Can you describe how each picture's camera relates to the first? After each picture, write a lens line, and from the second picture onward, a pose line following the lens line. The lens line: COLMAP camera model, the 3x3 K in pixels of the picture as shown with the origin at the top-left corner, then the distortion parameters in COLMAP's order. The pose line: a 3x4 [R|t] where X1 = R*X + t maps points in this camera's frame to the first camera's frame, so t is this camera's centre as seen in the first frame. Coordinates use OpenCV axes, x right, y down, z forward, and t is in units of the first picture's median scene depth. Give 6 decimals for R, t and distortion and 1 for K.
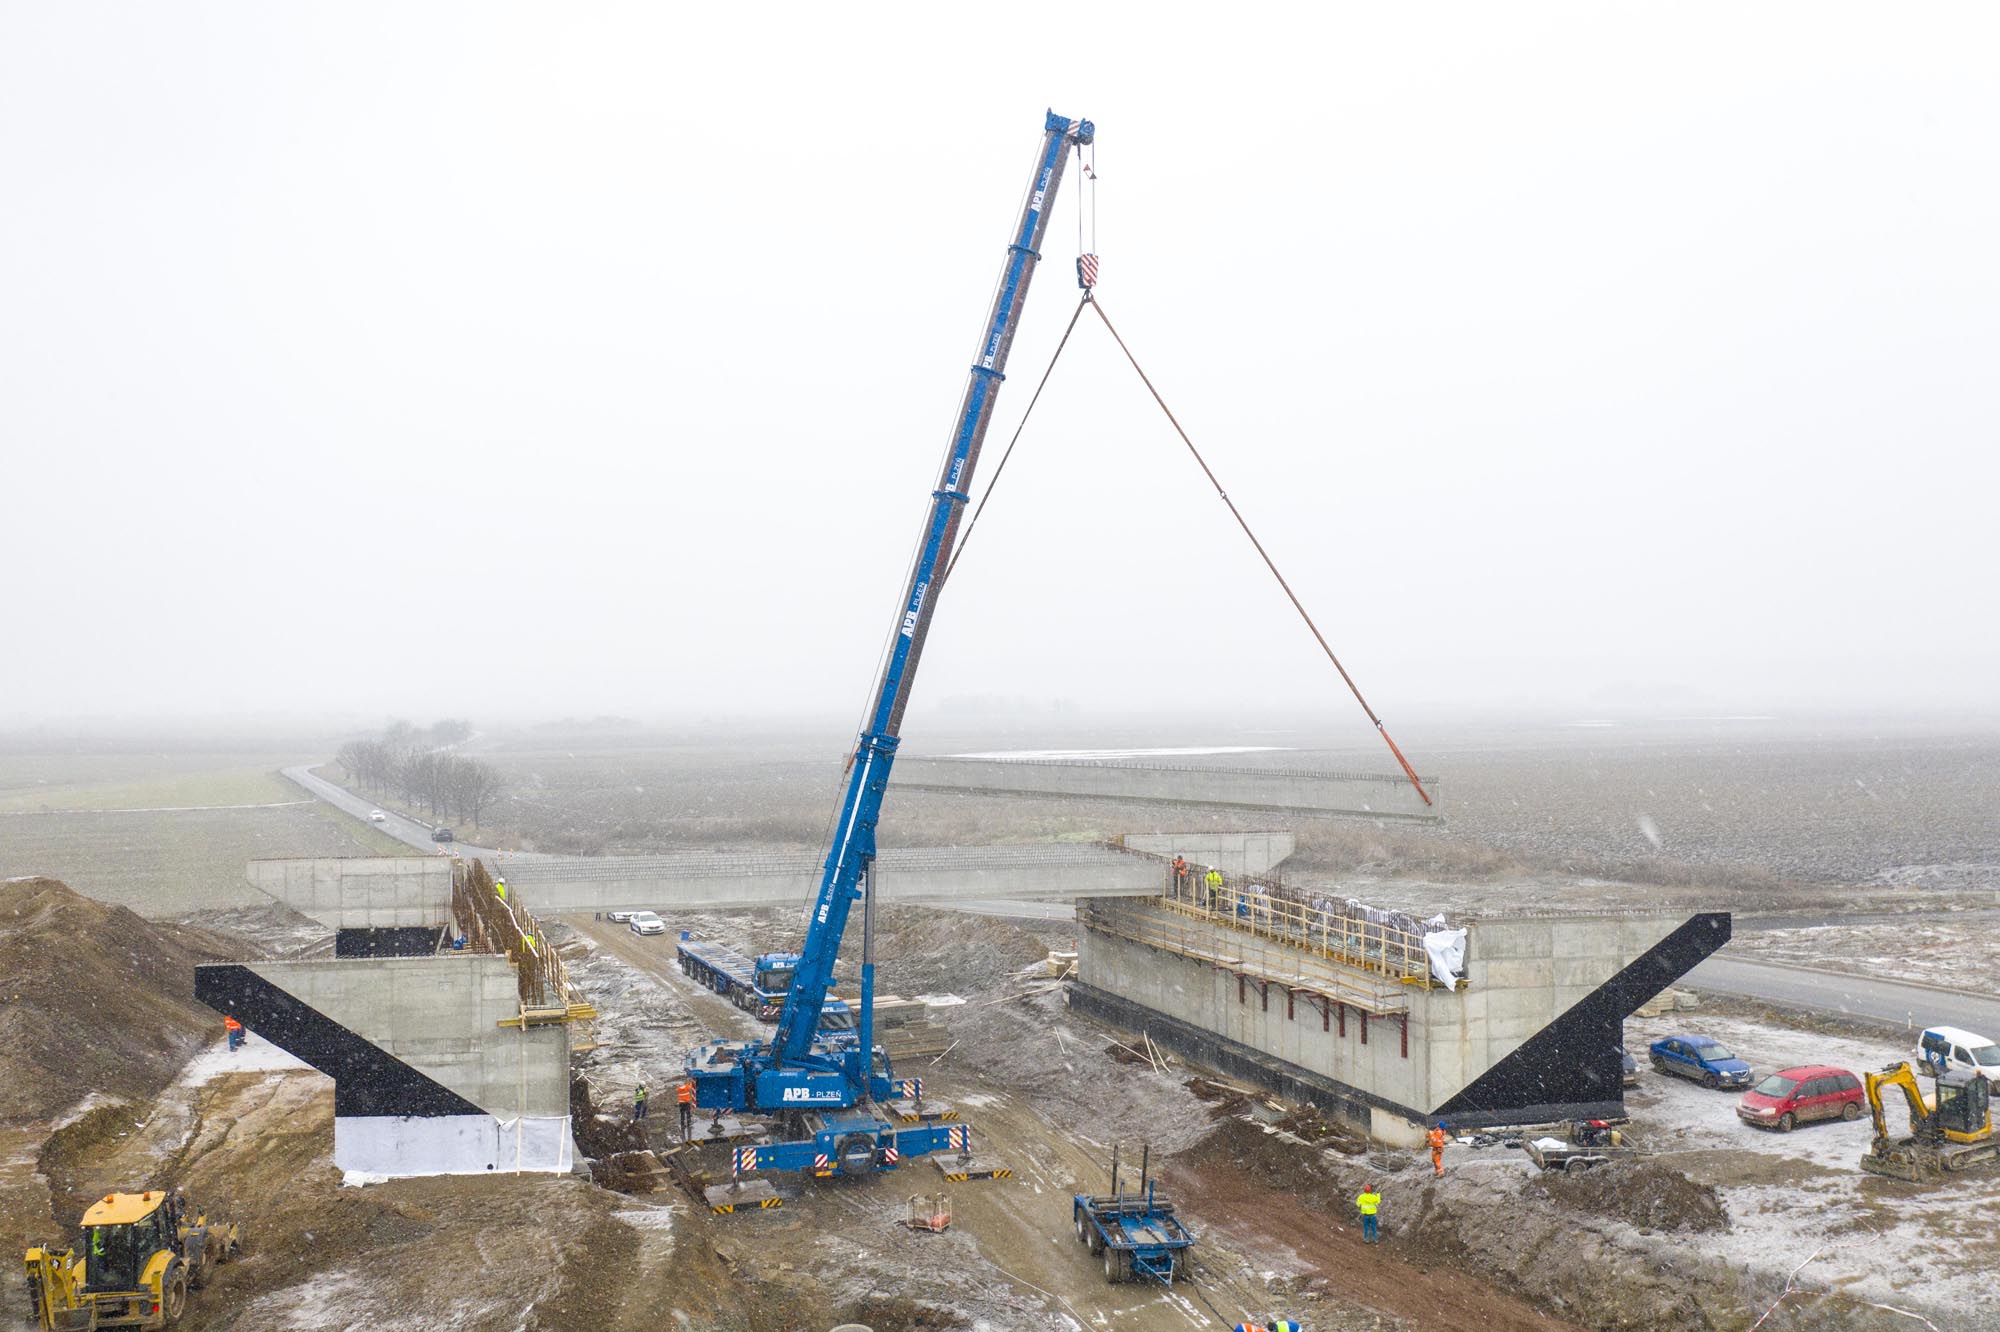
lens RADIAL K [[1580.1, 0, 1000.8], [0, 1580.1, 674.2], [0, 0, 1]] dist [-0.014021, 0.003870]
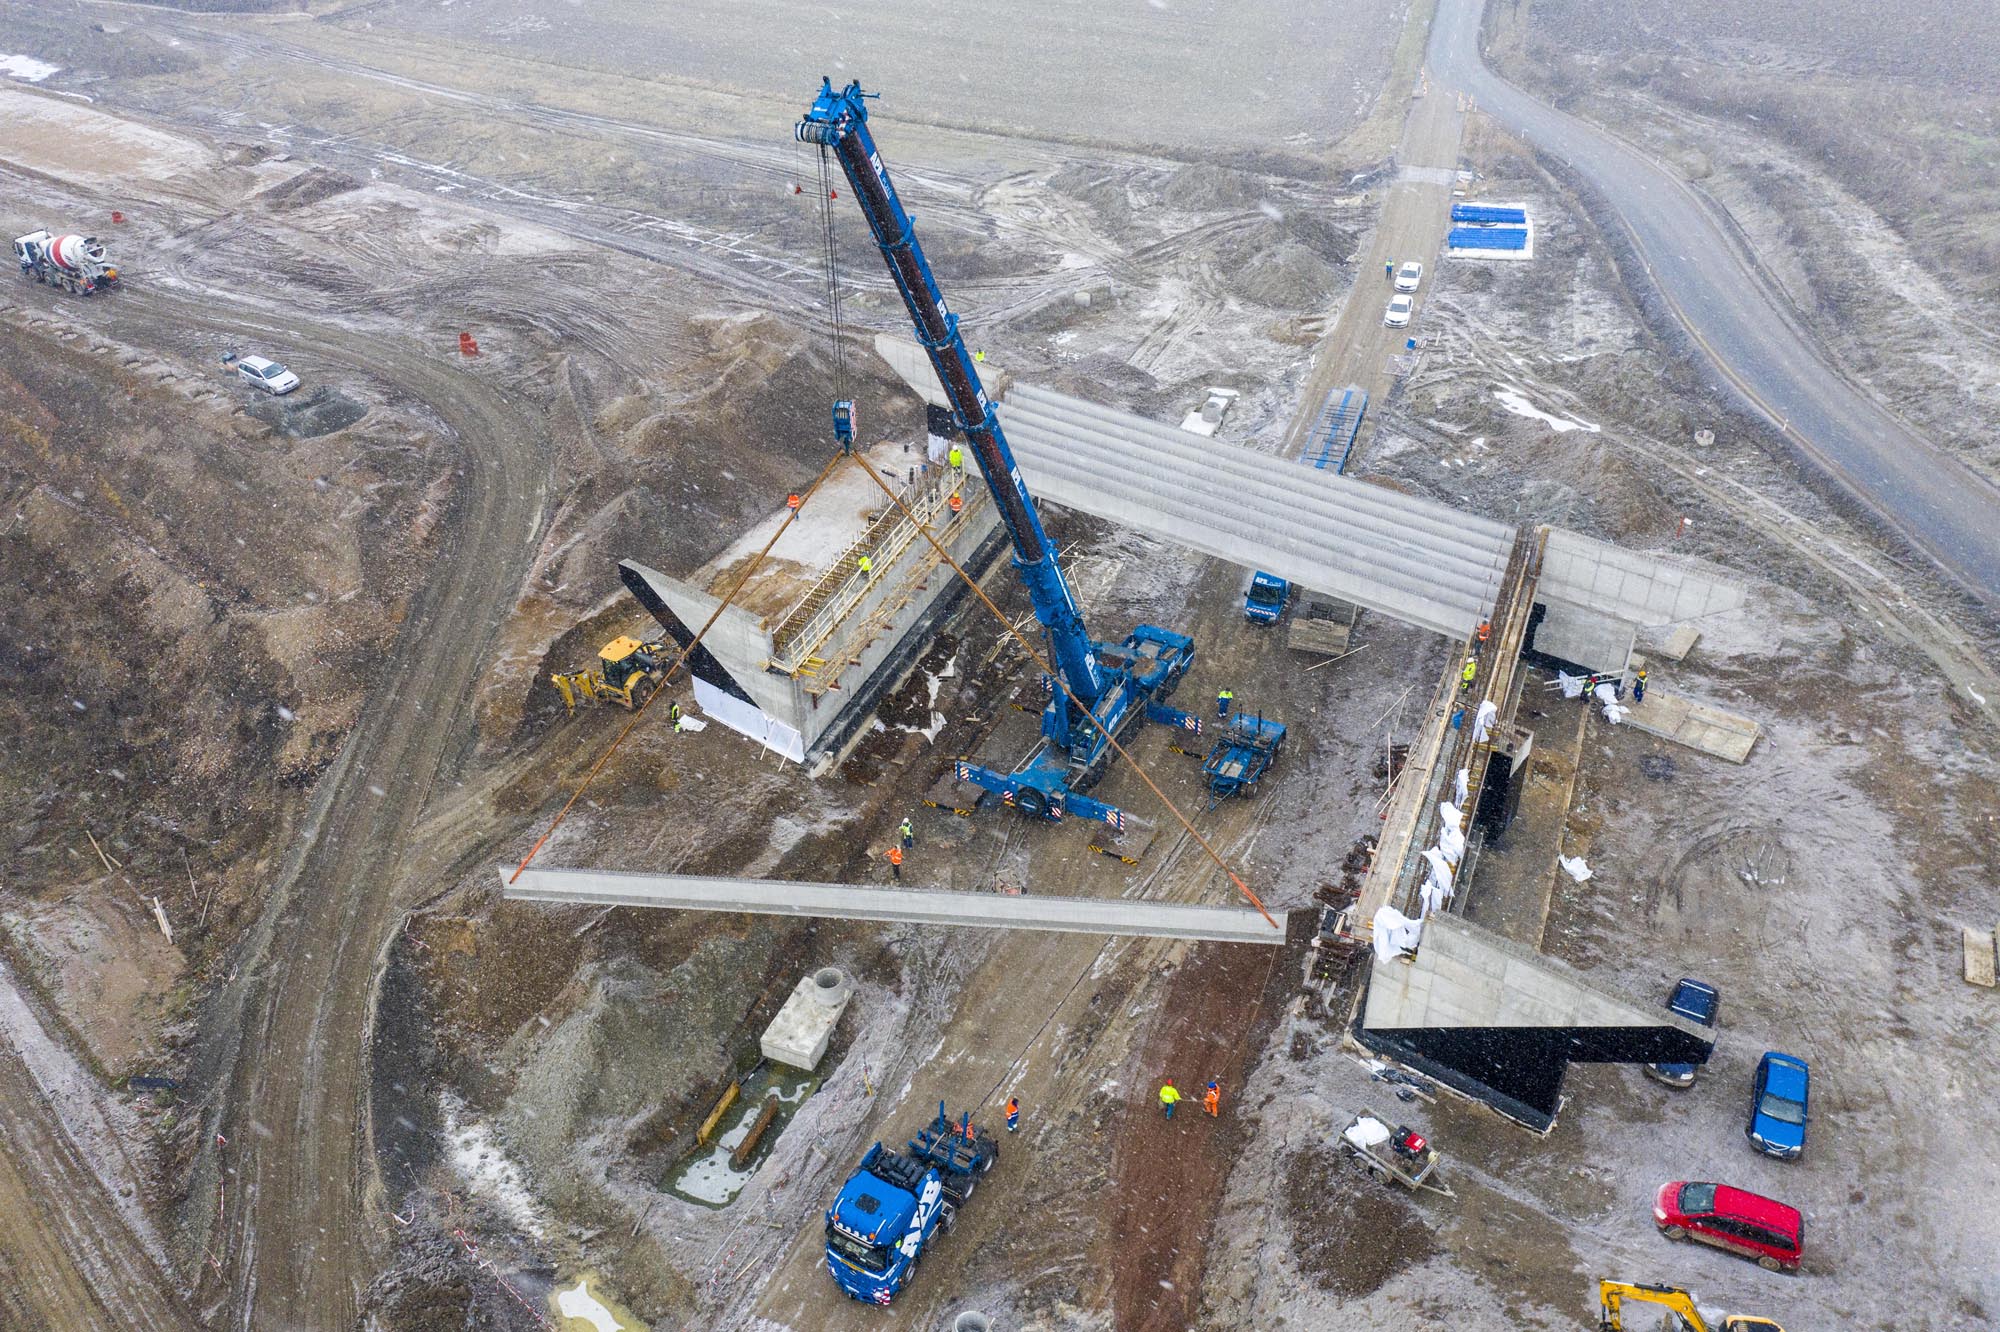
lens RADIAL K [[1590.9, 0, 996.4], [0, 1590.9, 667.8], [0, 0, 1]] dist [-0.012481, 0.004058]
pose [[0.703500, 0.400525, -0.587084, 0.637946], [0.020905, 0.814050, 0.580418, -0.567306], [0.710388, -0.420598, 0.564311, 0.303708]]
